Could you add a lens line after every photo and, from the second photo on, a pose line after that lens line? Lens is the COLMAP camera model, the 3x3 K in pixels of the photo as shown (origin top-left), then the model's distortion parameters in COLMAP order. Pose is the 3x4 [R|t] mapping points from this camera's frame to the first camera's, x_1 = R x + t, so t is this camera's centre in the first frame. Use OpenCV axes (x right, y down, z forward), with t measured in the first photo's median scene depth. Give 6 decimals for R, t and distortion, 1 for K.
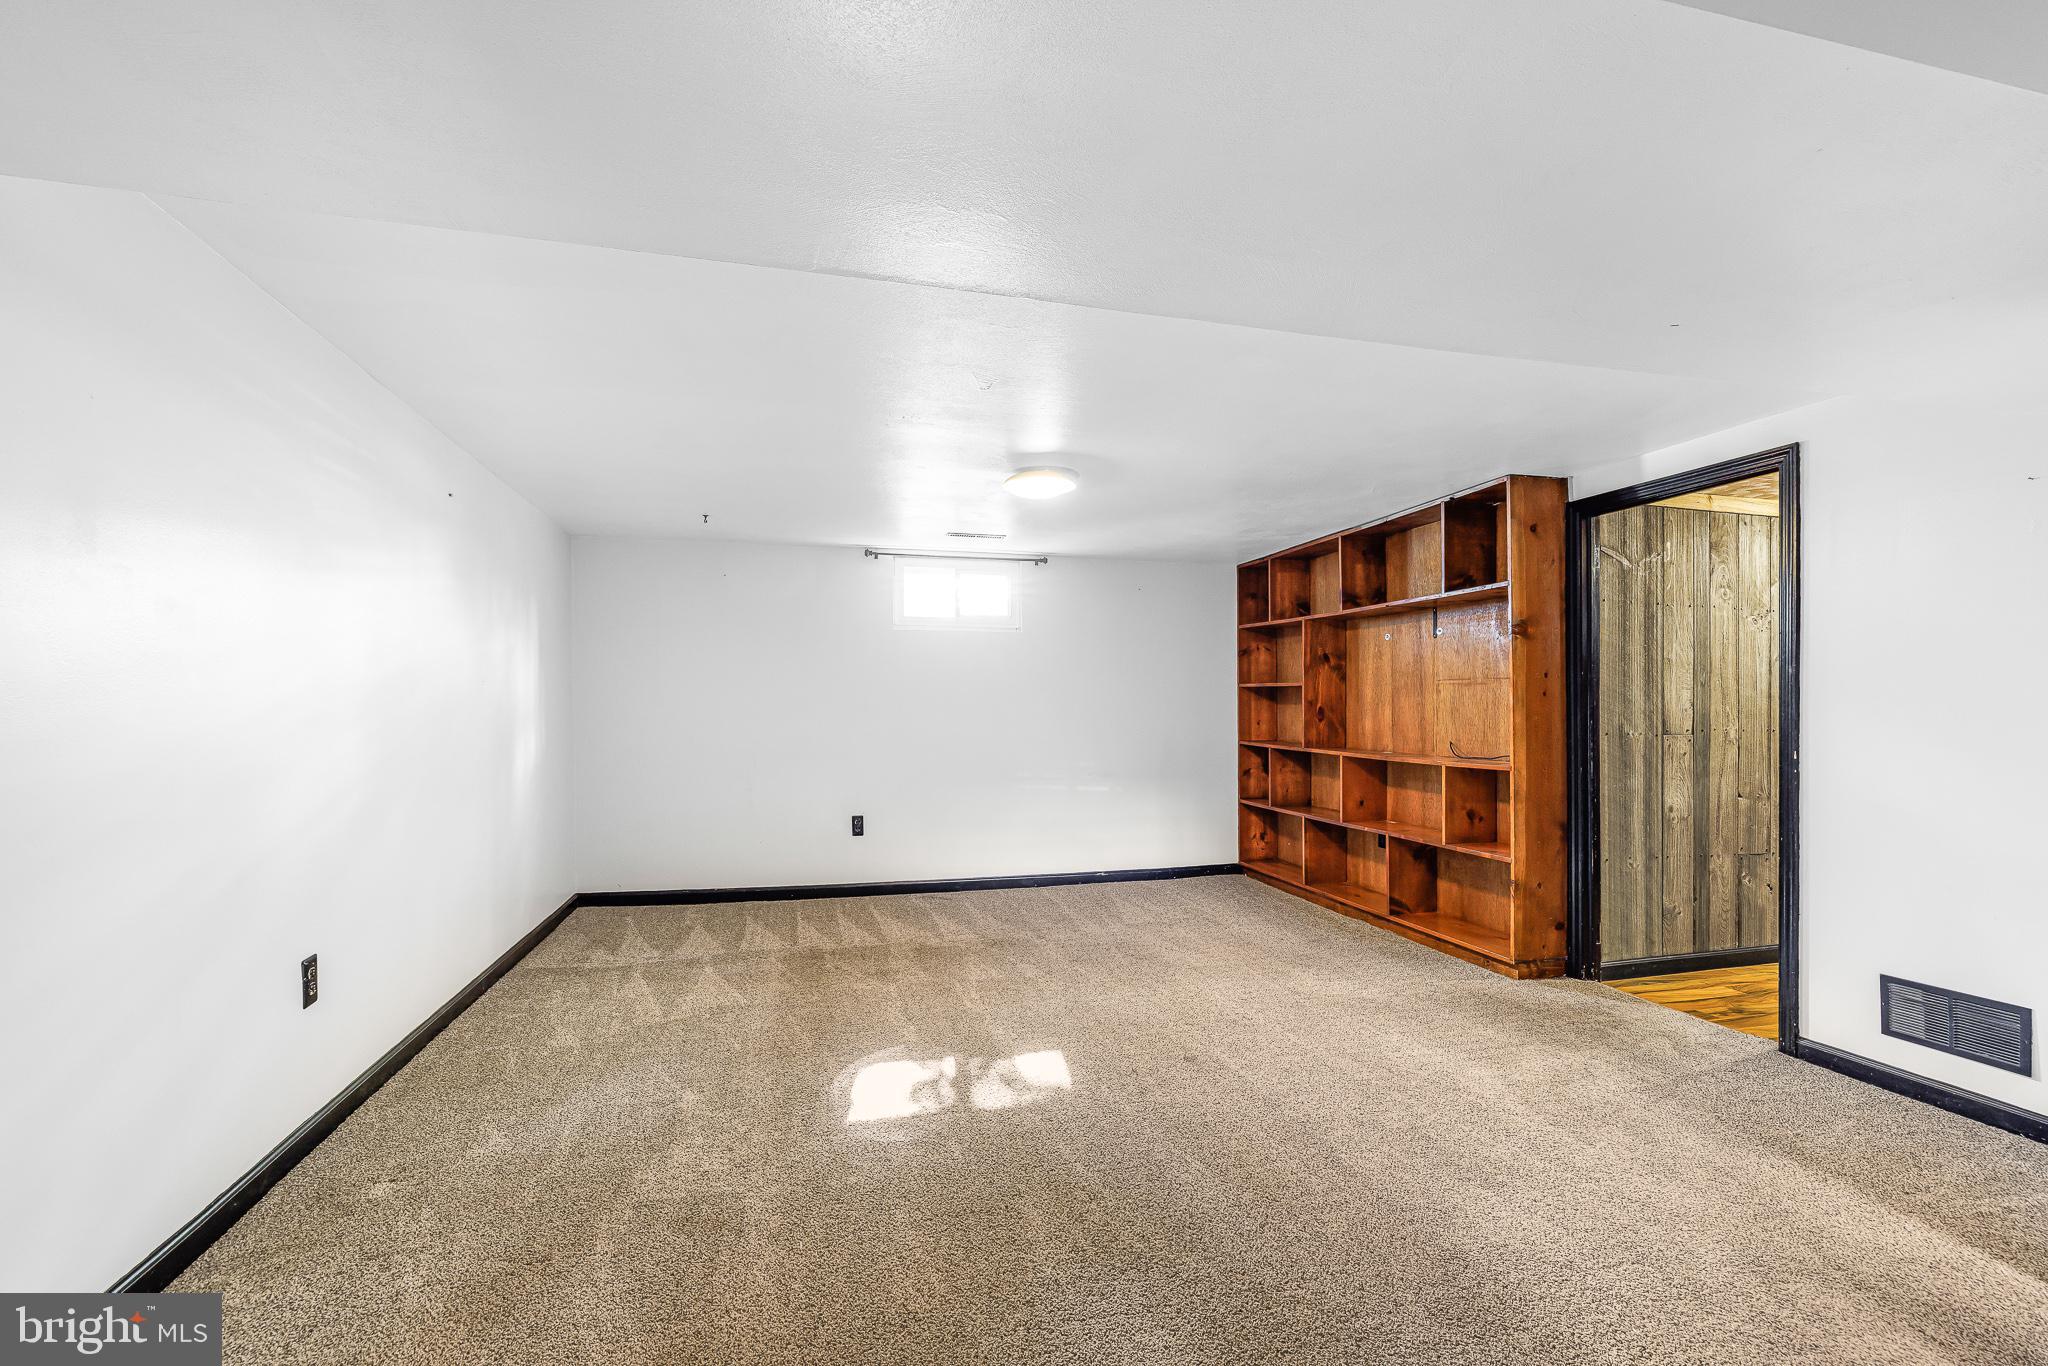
lens RADIAL K [[862.2, 0, 1024.4], [0, 862.2, 696.7], [0, 0, 1]] dist [0.002301, 0.000289]
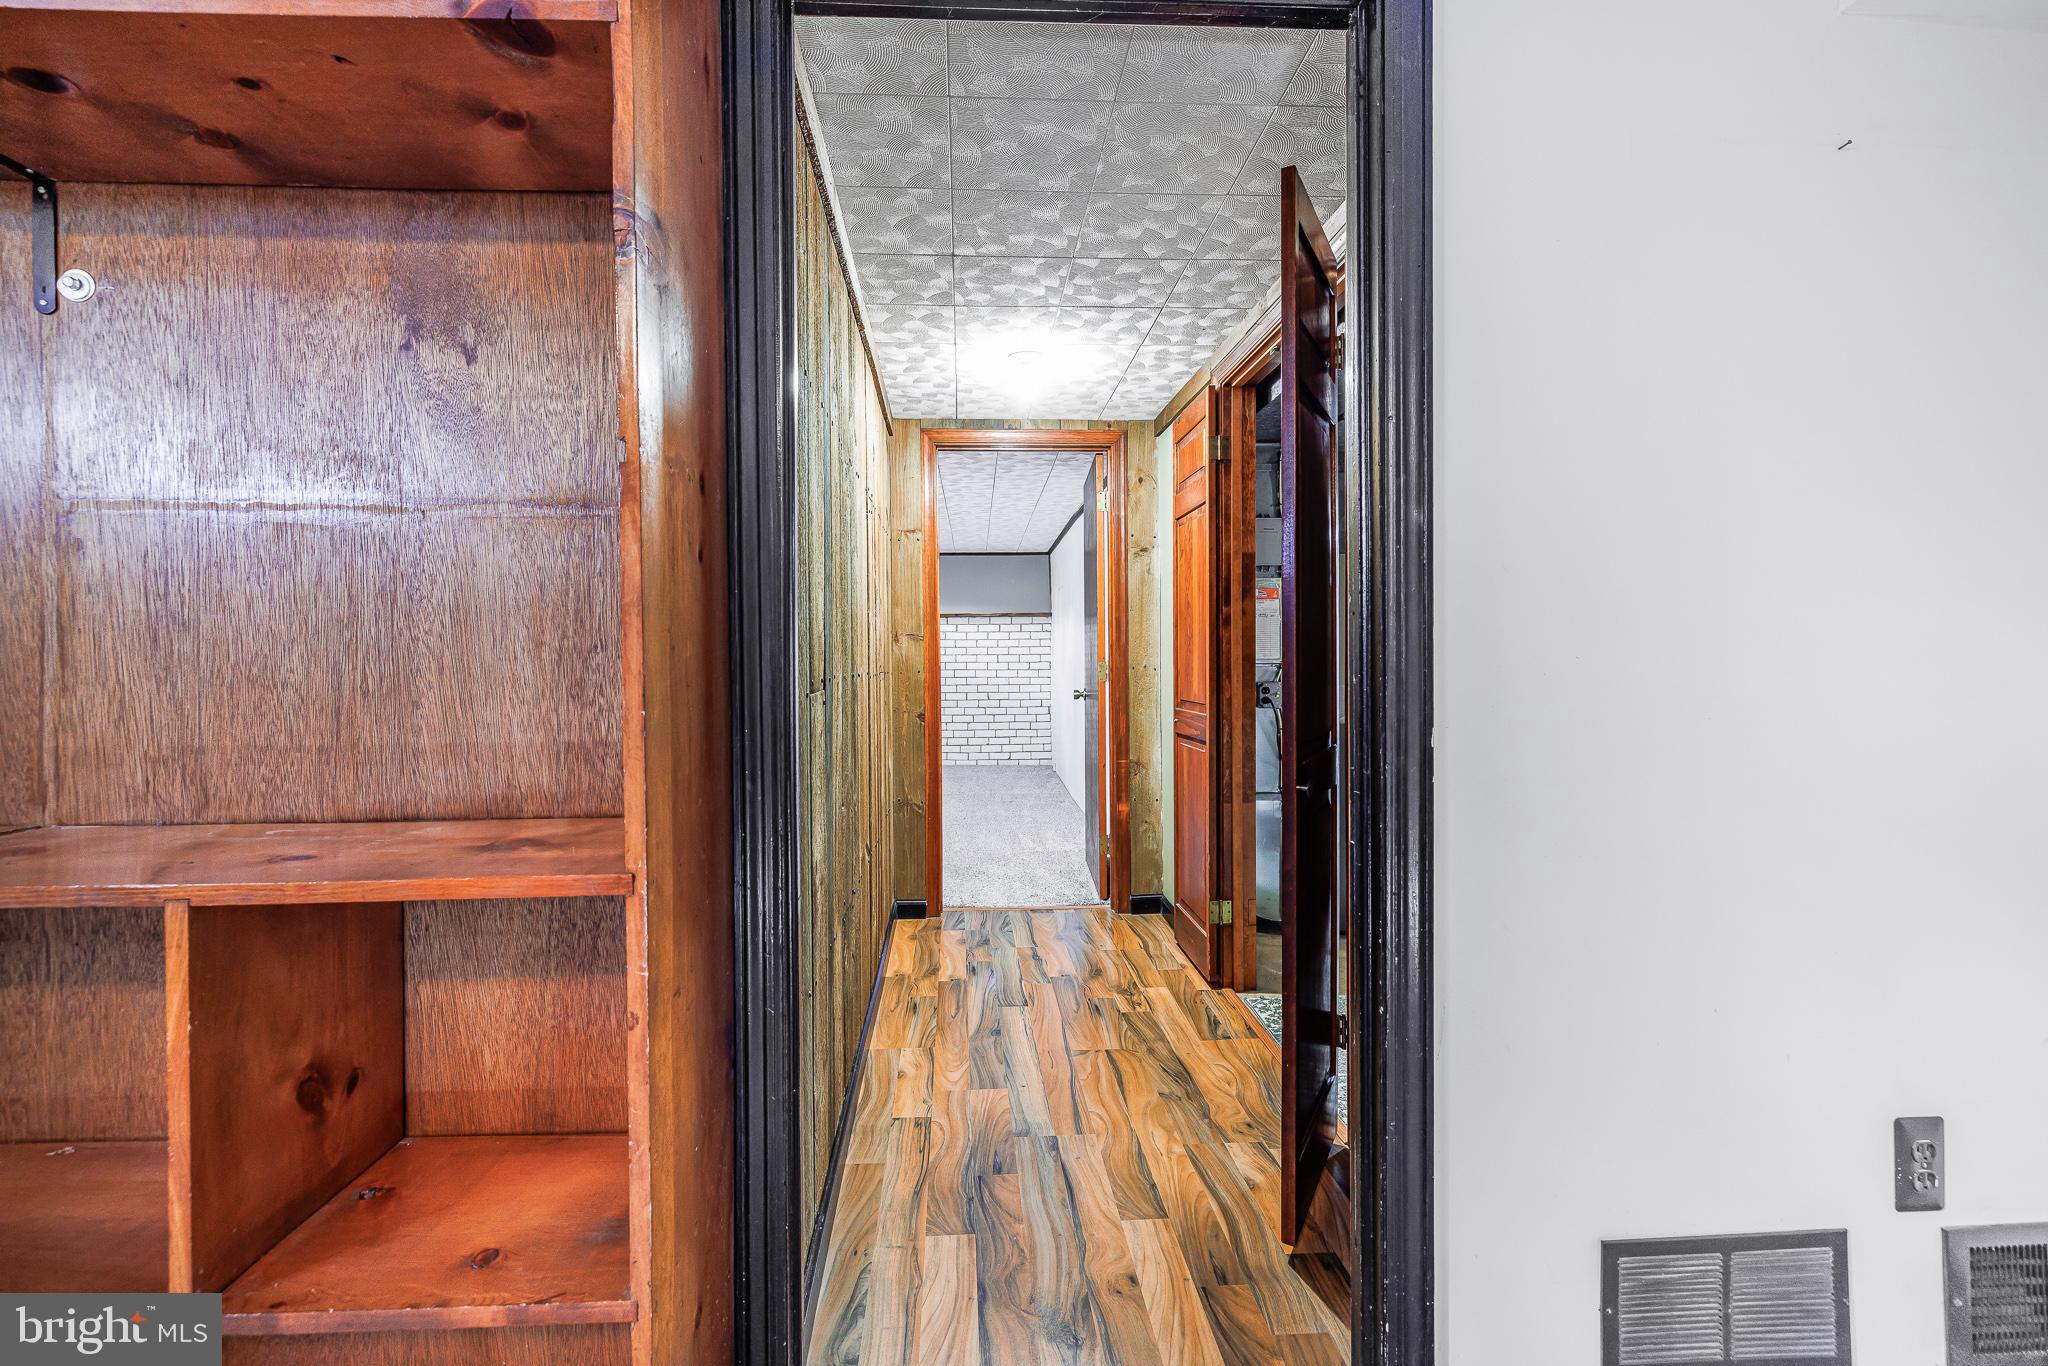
lens RADIAL K [[862.2, 0, 1031.5], [0, 862.2, 673.2], [0, 0, 1]] dist [0.002301, 0.000289]
pose [[0.214787, -0.010821, 0.976601, 0.346548], [-0.006011, 0.999905, 0.012401, 0.026571], [-0.976642, -0.008534, 0.214701, 0.786150]]
